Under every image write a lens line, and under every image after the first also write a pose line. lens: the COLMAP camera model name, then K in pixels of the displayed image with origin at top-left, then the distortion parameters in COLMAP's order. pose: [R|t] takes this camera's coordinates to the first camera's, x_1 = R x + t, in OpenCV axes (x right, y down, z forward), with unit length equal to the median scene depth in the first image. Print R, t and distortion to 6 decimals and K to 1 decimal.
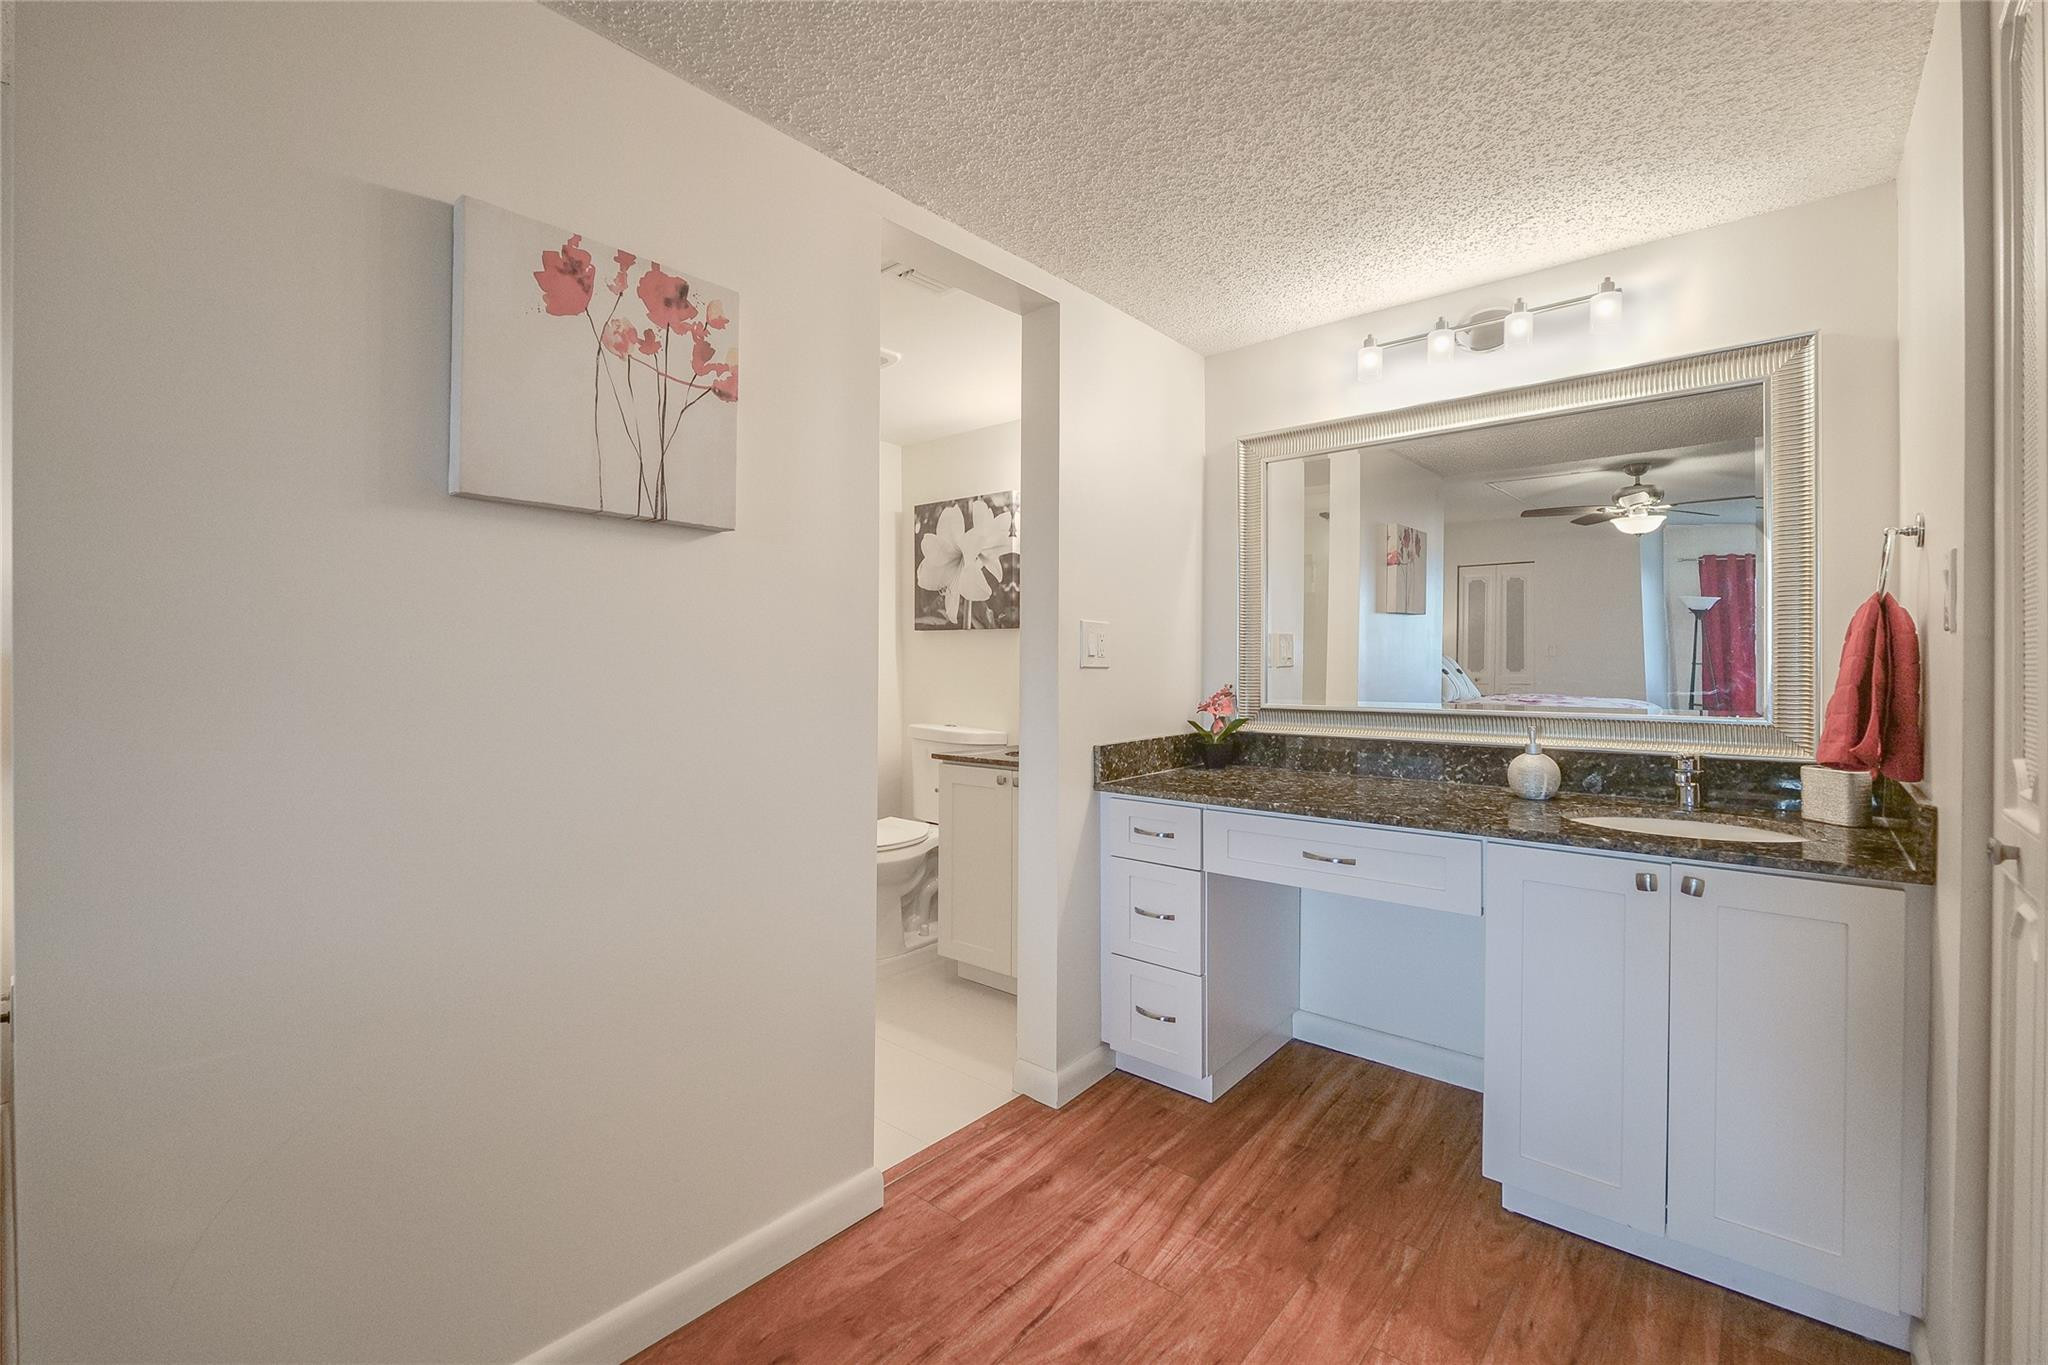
lens RADIAL K [[896.7, 0, 1021.9], [0, 896.7, 665.6], [0, 0, 1]] dist [-0.013123, 0.001214]
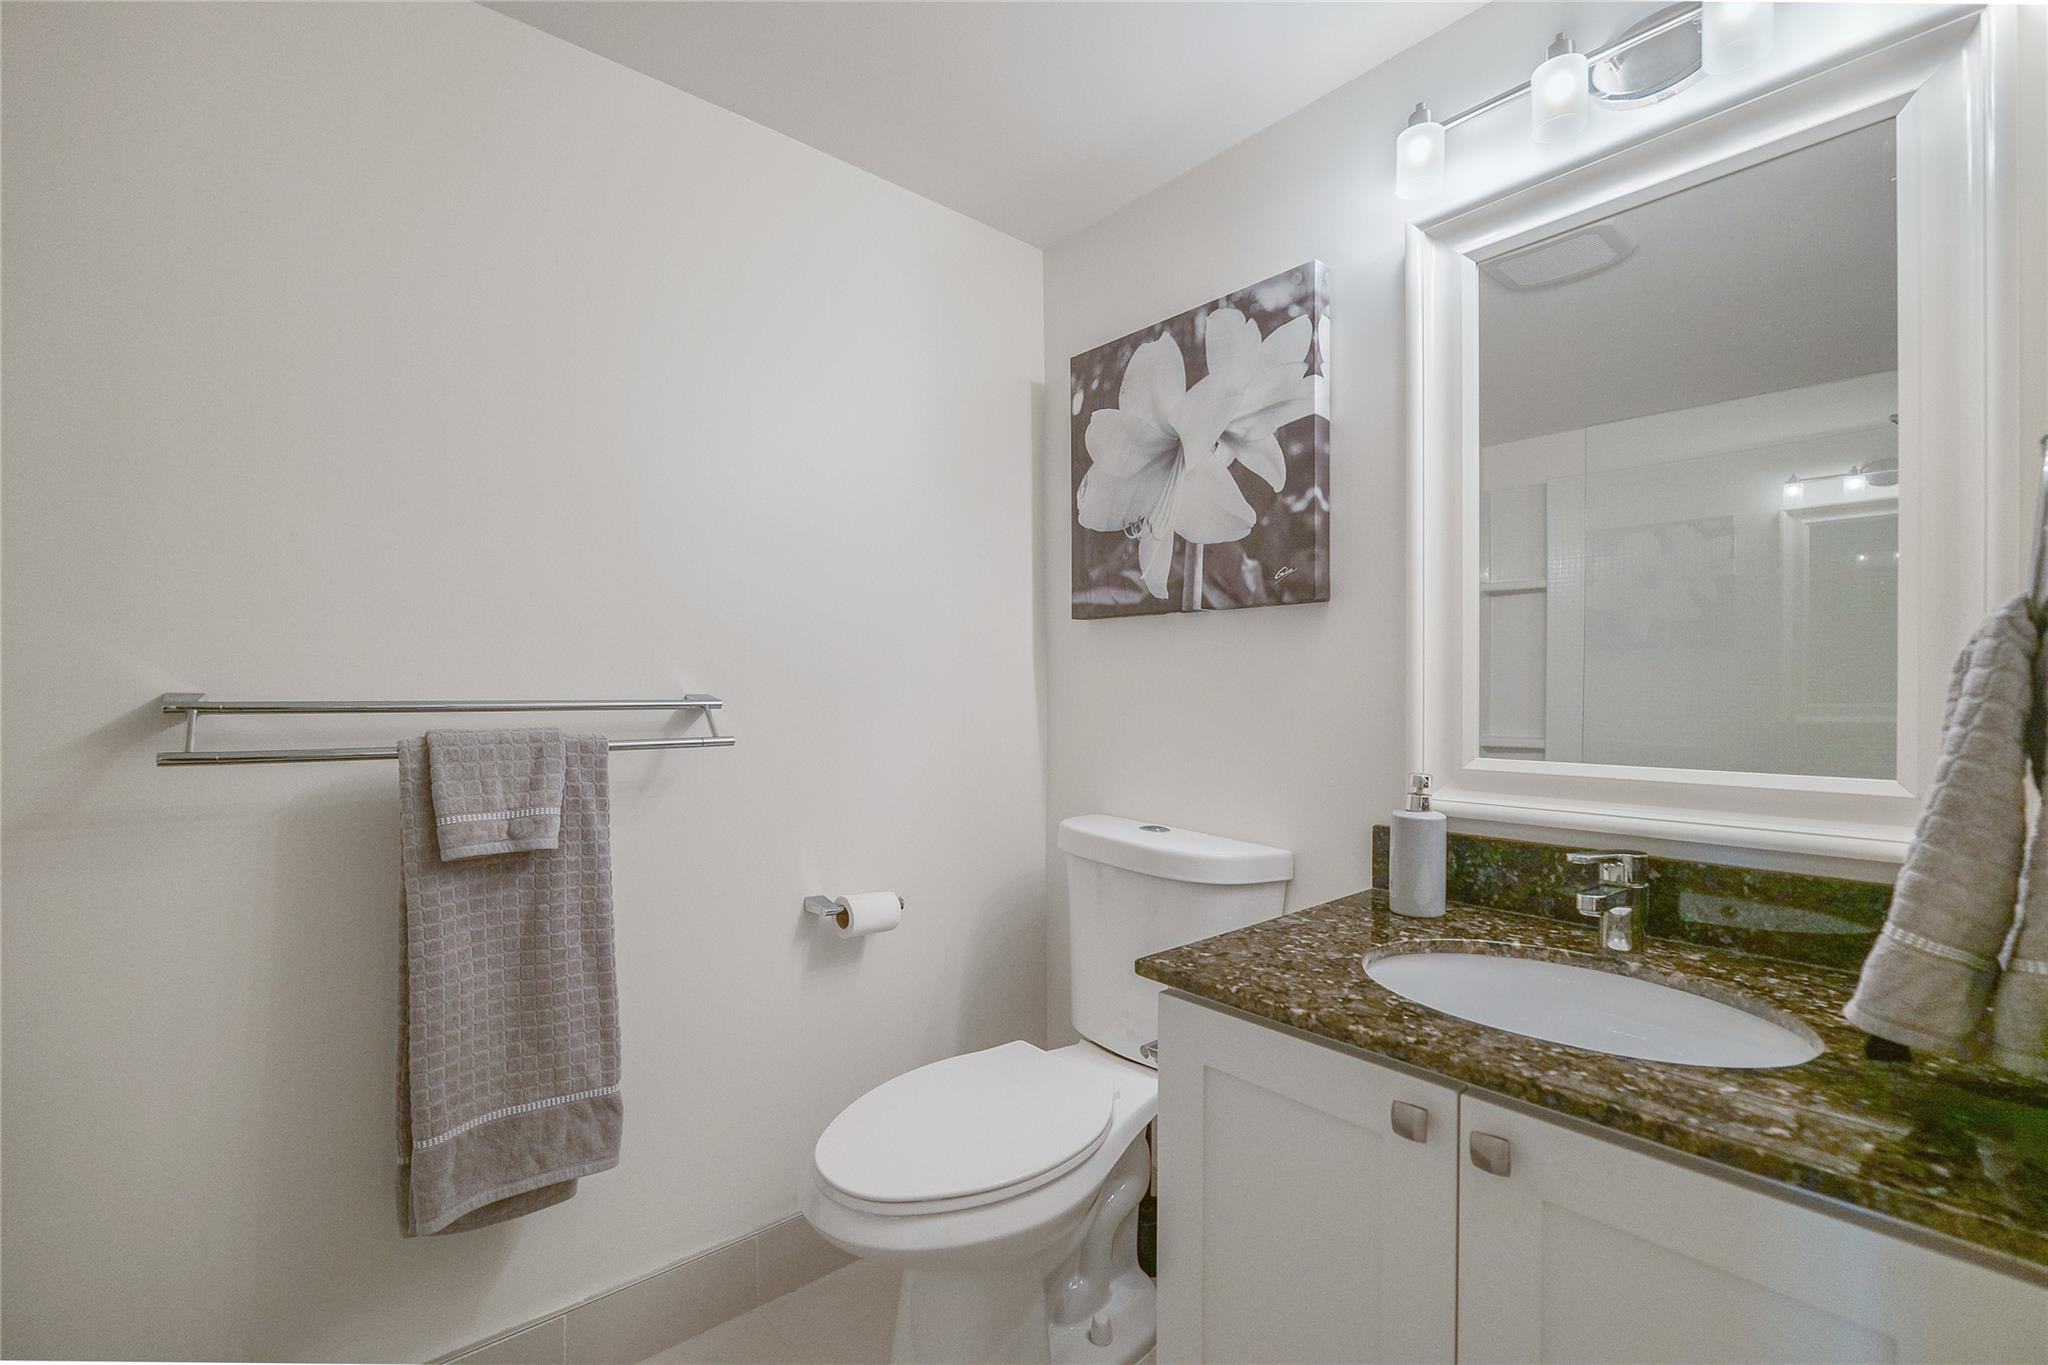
lens RADIAL K [[896.7, 0, 1021.0], [0, 896.7, 690.7], [0, 0, 1]] dist [-0.013123, 0.001214]
pose [[0.986116, -0.002387, -0.166039, -0.071597], [0.002996, 0.999990, 0.003421, -0.003084], [0.166029, -0.003871, 0.986113, 0.557181]]
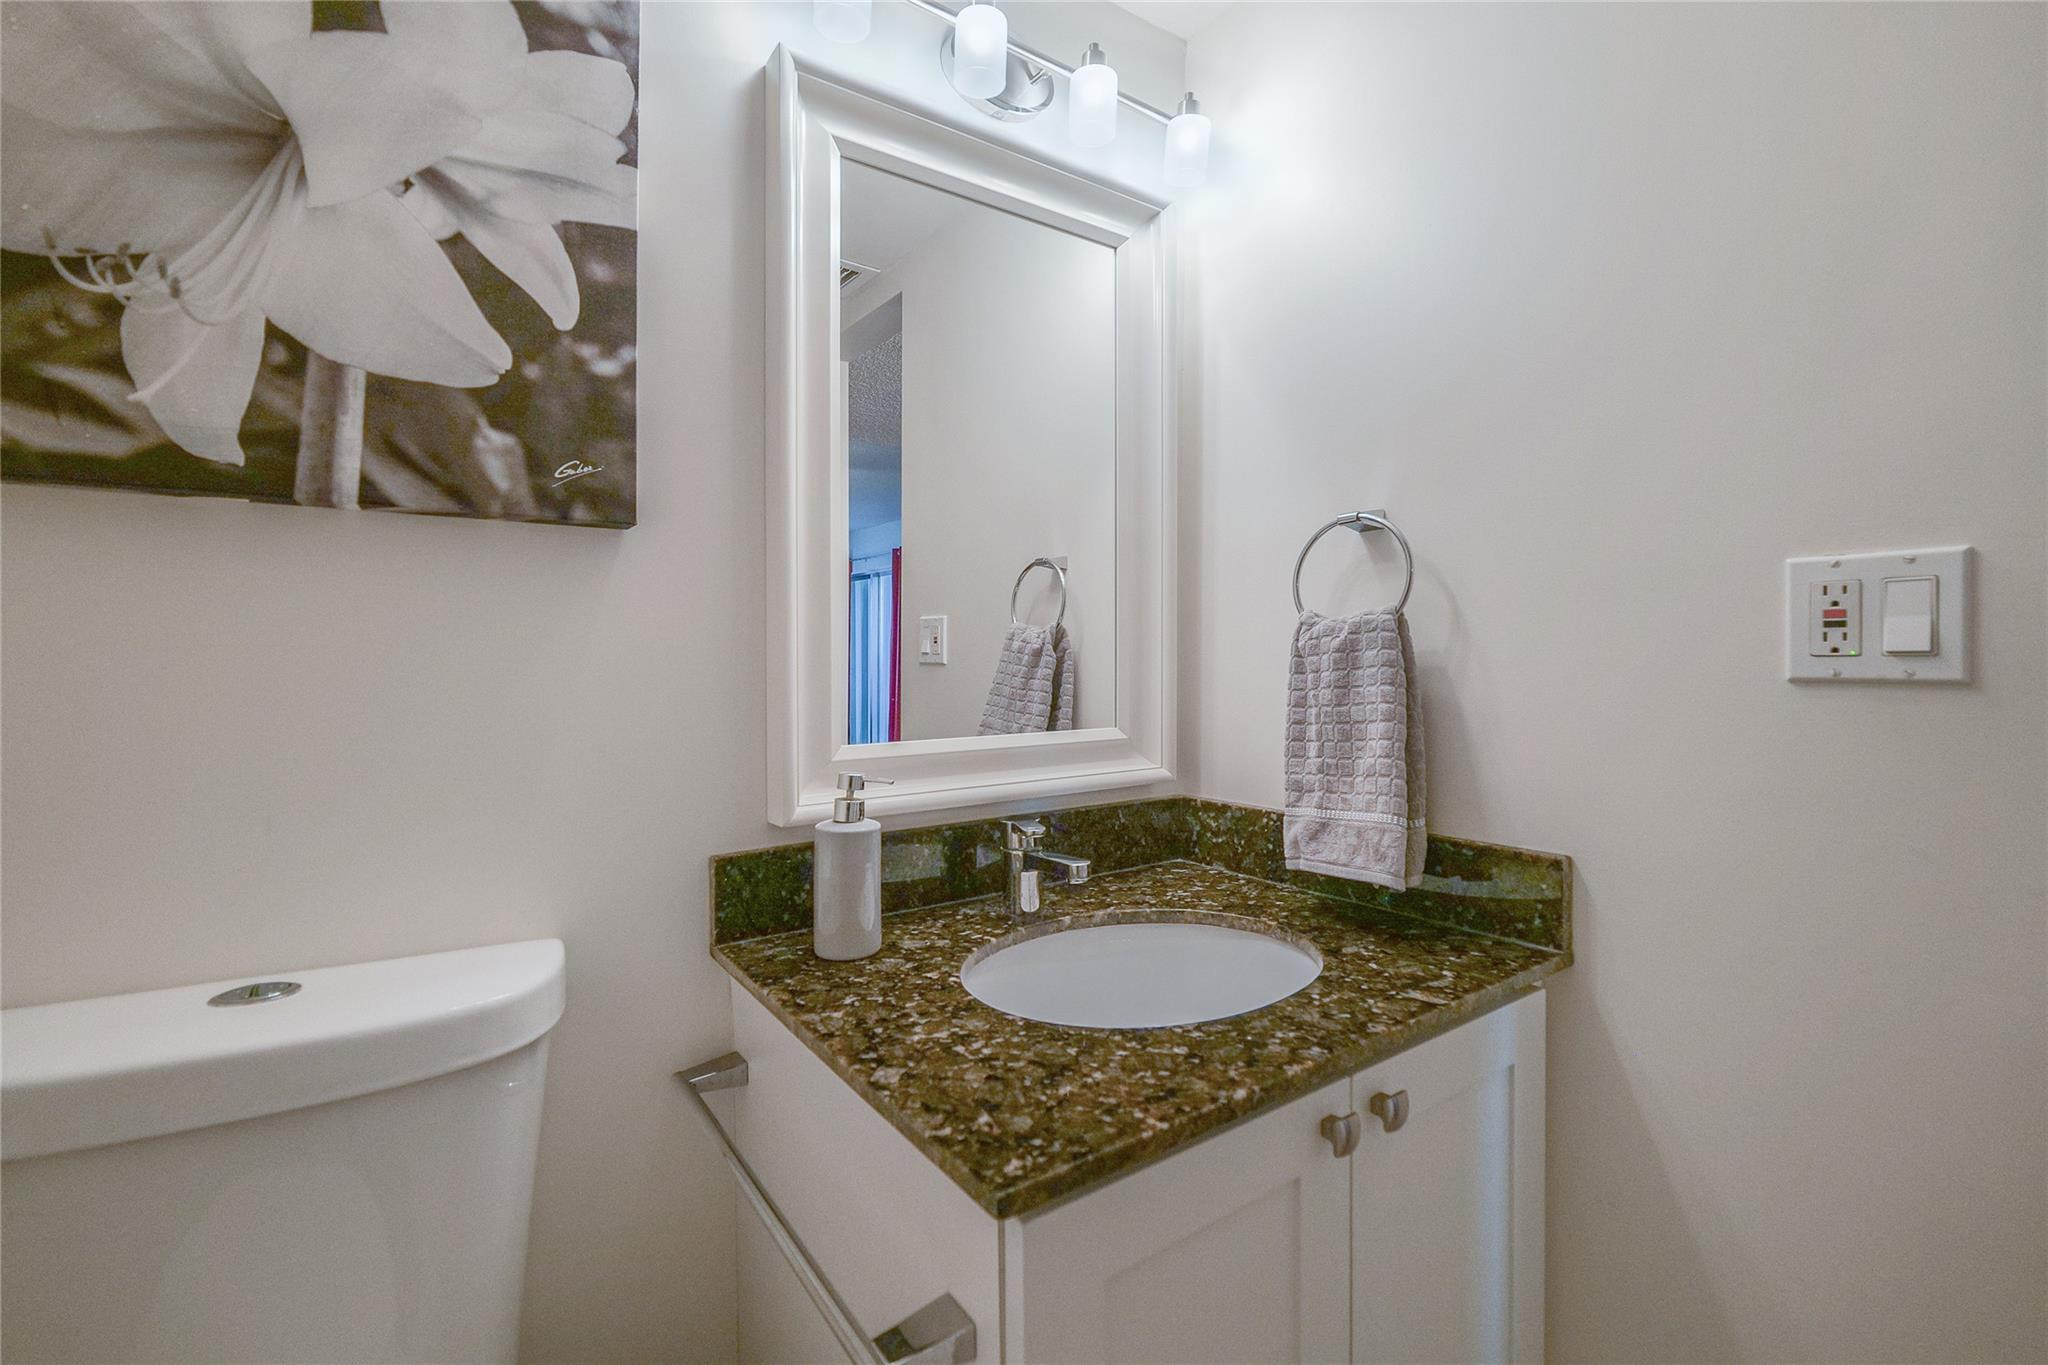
lens RADIAL K [[896.7, 0, 1008.3], [0, 896.7, 657.9], [0, 0, 1]] dist [-0.013123, 0.001214]
pose [[0.251475, -0.009464, 0.967817, -0.222252], [0.000867, 0.999954, 0.009553, -0.006578], [-0.967863, -0.001564, 0.251472, 0.801135]]
